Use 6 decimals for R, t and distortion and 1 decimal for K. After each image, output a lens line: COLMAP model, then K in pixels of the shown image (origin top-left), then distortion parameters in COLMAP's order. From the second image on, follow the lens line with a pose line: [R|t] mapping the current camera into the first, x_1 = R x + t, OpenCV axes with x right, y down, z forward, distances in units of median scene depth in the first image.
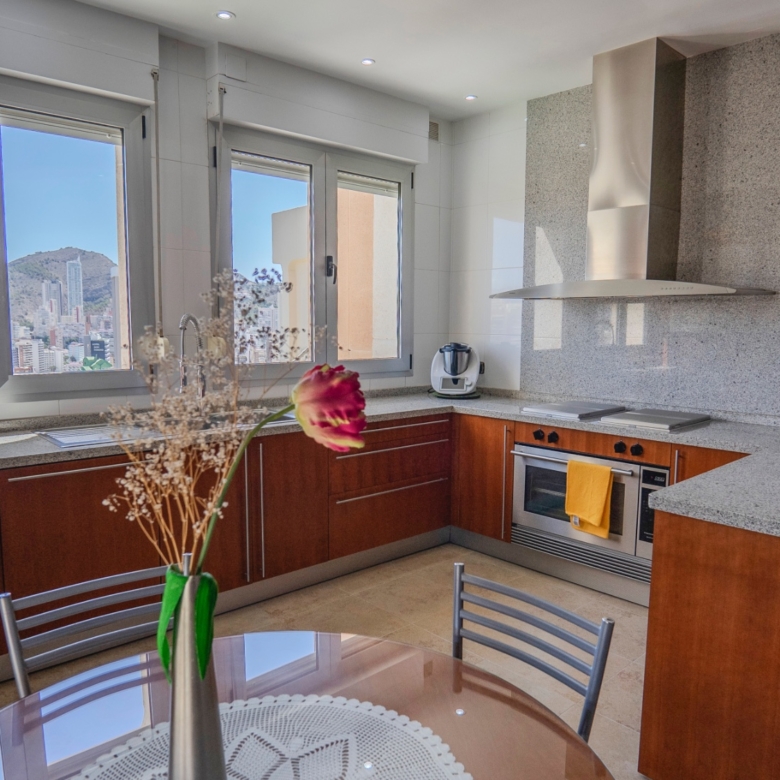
lens RADIAL K [[648.4, 0, 414.4], [0, 648.4, 393.5], [0, 0, 1]] dist [-0.035213, 0.011244]
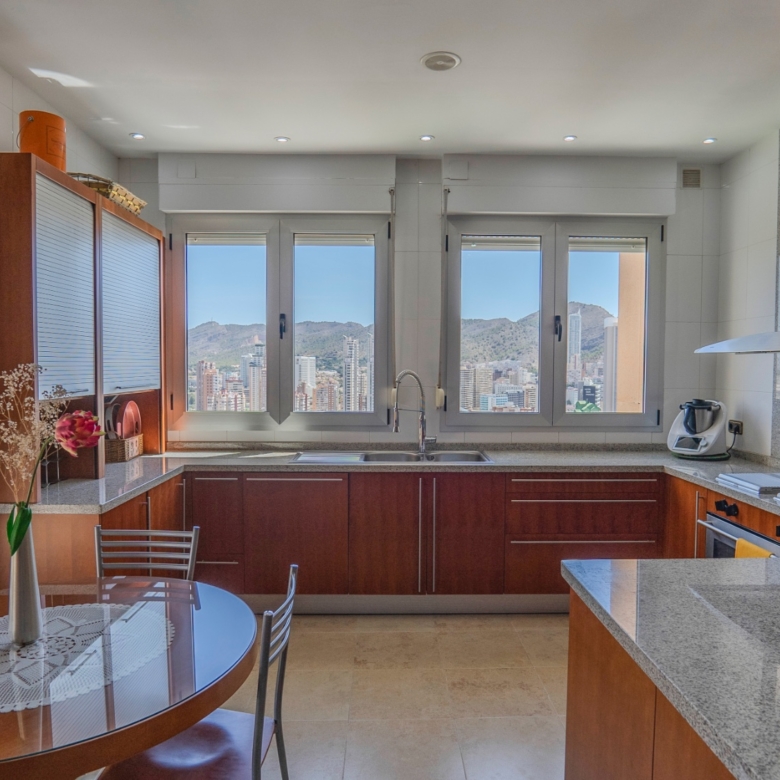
lens RADIAL K [[648.4, 0, 421.5], [0, 648.4, 393.3], [0, 0, 1]] dist [-0.035213, 0.011244]
pose [[0.755034, 0.024469, -0.655229, 0.462528], [-0.072187, 0.996331, -0.045976, -0.019796], [0.651700, 0.082012, 0.754030, 0.054726]]
